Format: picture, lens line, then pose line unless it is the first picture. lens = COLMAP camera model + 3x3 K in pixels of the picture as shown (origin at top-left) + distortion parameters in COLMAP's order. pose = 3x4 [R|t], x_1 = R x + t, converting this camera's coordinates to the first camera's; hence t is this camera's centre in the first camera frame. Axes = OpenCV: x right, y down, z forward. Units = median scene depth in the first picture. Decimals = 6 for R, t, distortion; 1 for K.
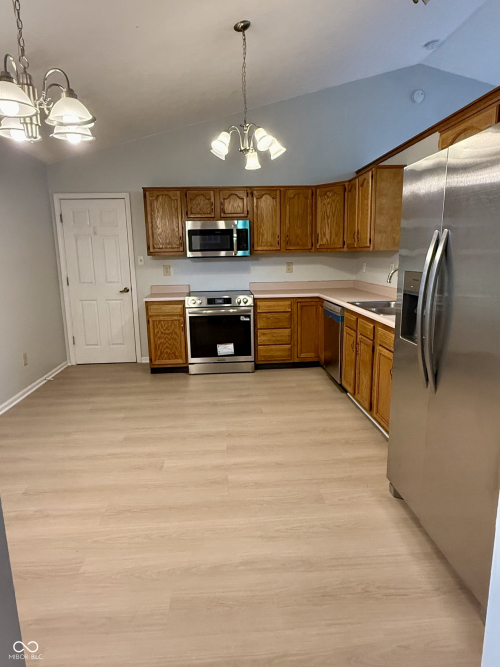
lens RADIAL K [[408.7, 0, 250.0], [0, 408.7, 333.5], [0, 0, 1]] dist [0.005804, 0.000528]
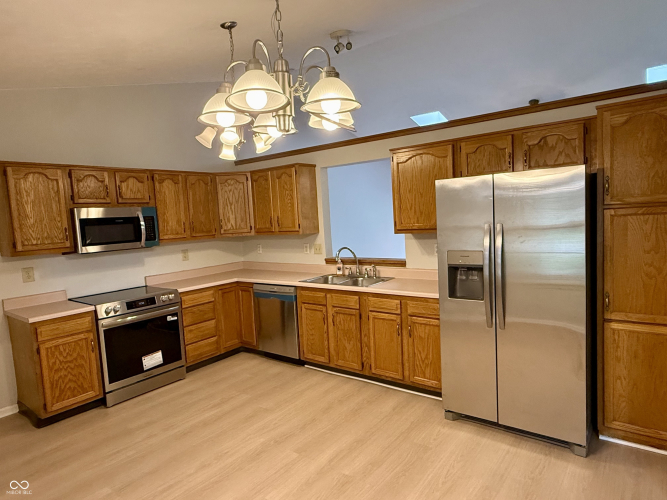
lens RADIAL K [[408.7, 0, 333.5], [0, 408.7, 250.0], [0, 0, 1]] dist [0.005804, 0.000528]
pose [[0.667473, -0.080289, 0.740293, -0.407564], [0.183892, 0.981151, -0.059391, -0.062882], [-0.721570, 0.175776, 0.669656, 0.151281]]
